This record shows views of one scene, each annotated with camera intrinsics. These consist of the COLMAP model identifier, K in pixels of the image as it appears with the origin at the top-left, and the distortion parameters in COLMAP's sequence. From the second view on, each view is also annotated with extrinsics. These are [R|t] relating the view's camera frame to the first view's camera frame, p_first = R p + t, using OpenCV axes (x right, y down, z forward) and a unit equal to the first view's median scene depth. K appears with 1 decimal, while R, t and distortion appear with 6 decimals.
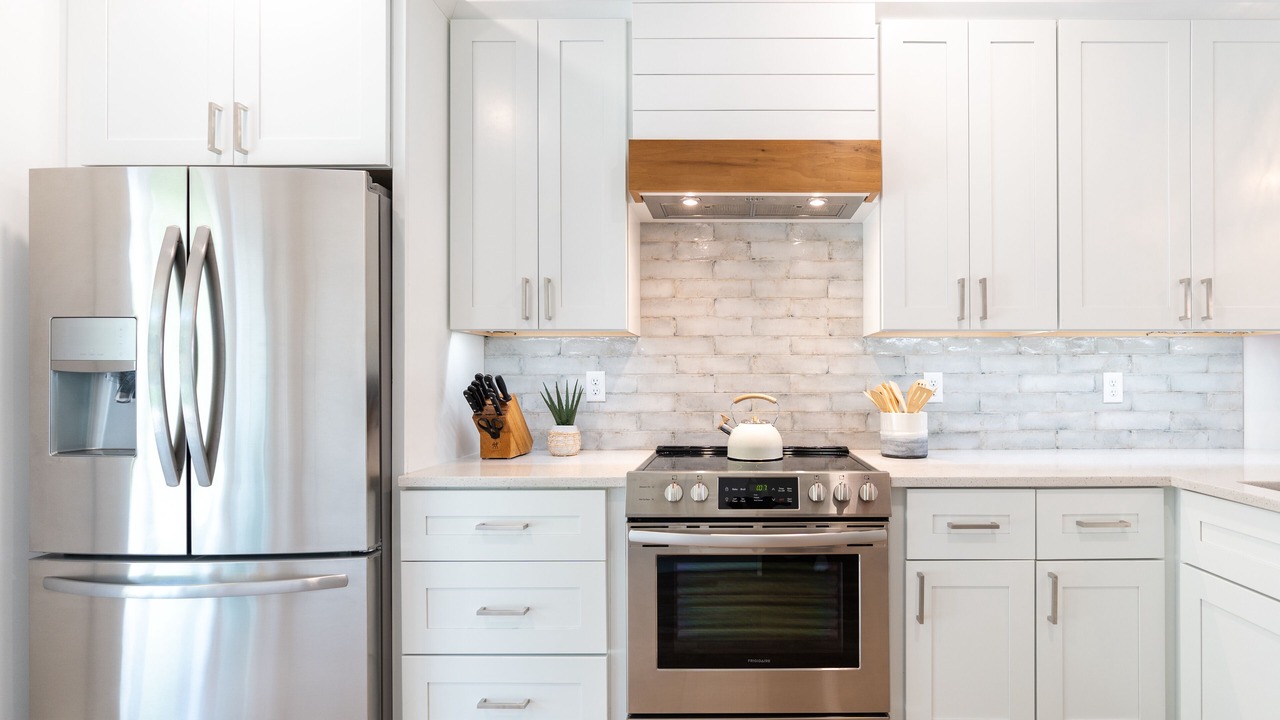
lens RADIAL K [[619.8, 0, 739.8], [0, 619.8, 380.1], [0, 0, 1]] dist [-0.011182, 0.000252]
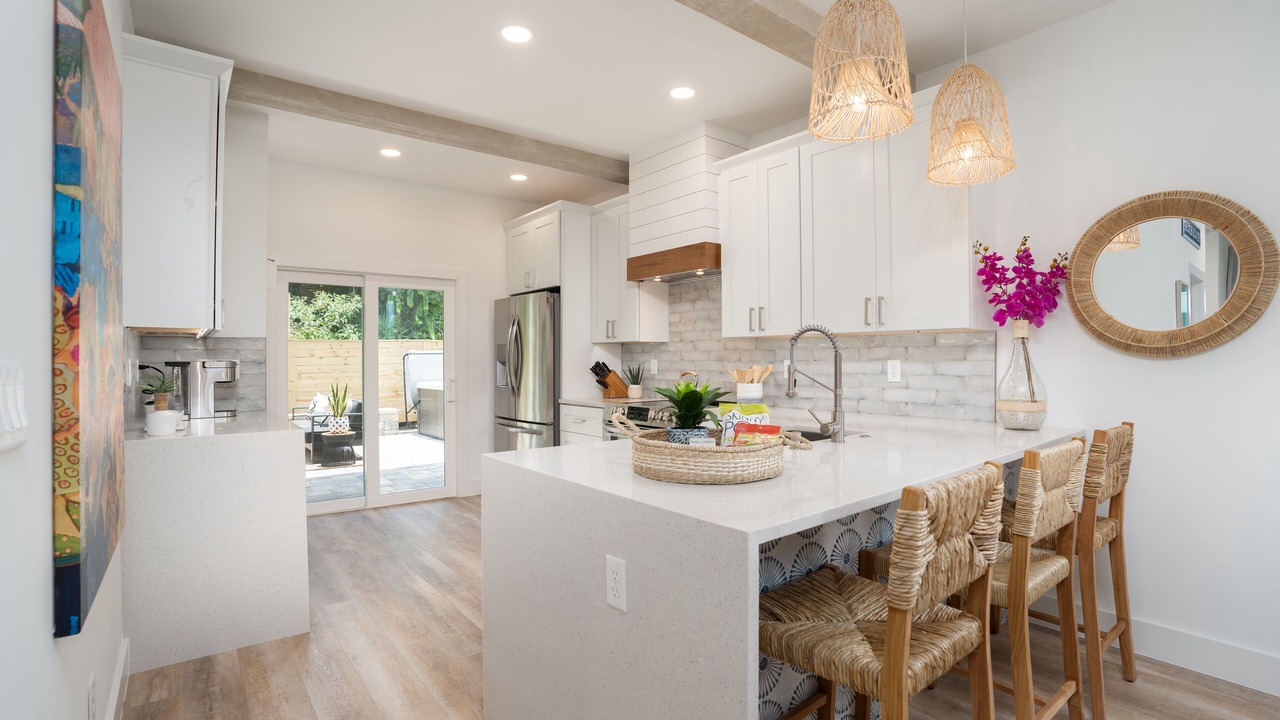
lens RADIAL K [[597.1, 0, 633.4], [0, 597.1, 365.6], [0, 0, 1]] dist [-0.076170, 0.028403]
pose [[0.612284, 0.006910, -0.790608, 1.288530], [0.000057, 0.999961, 0.008785, -0.011613], [0.790638, -0.005424, 0.612260, -0.266412]]
